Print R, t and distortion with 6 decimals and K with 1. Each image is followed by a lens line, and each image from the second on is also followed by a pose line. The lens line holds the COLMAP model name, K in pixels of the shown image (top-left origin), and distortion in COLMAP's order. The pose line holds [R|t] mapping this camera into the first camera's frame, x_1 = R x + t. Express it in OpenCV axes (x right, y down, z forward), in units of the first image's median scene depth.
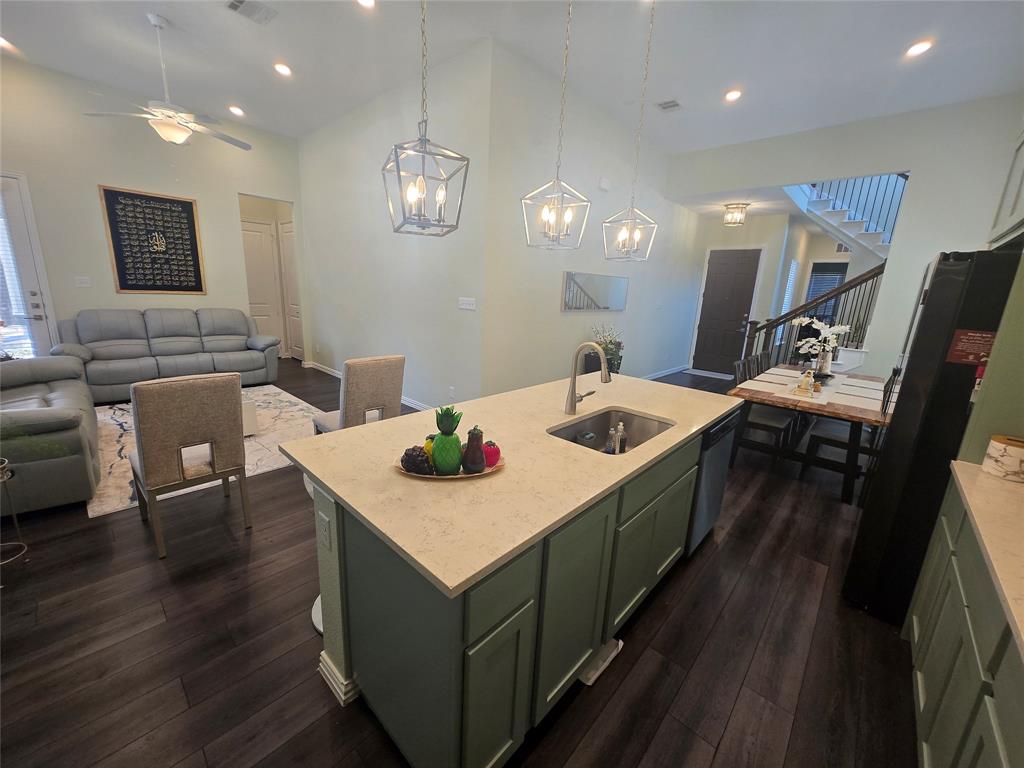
lens RADIAL K [[401.9, 0, 512.0], [0, 401.9, 384.0], [0, 0, 1]] dist [0.000614, 0.000082]
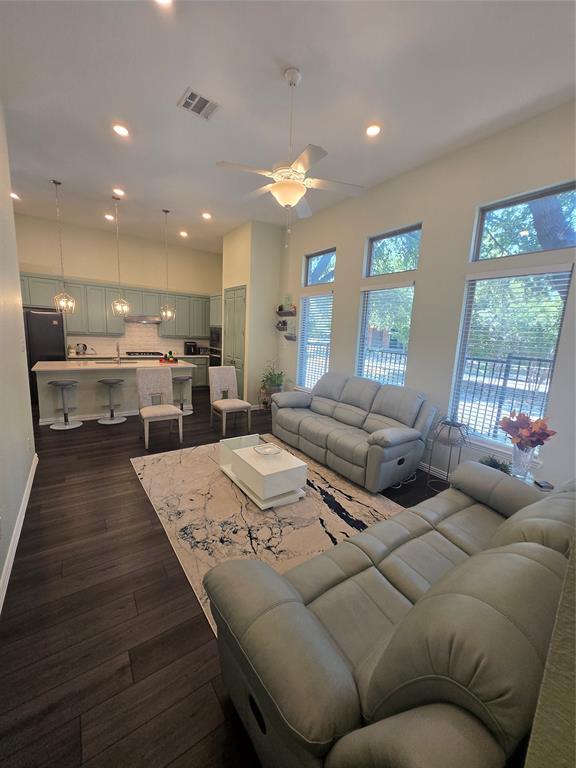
lens RADIAL K [[301.4, 0, 288.0], [0, 301.4, 384.0], [0, 0, 1]] dist [0.000614, 0.000082]
pose [[-0.972584, -0.124575, 0.196369, -0.843490], [-0.041283, 0.923494, 0.381385, -0.395434], [-0.228857, 0.362823, -0.903318, 1.448139]]
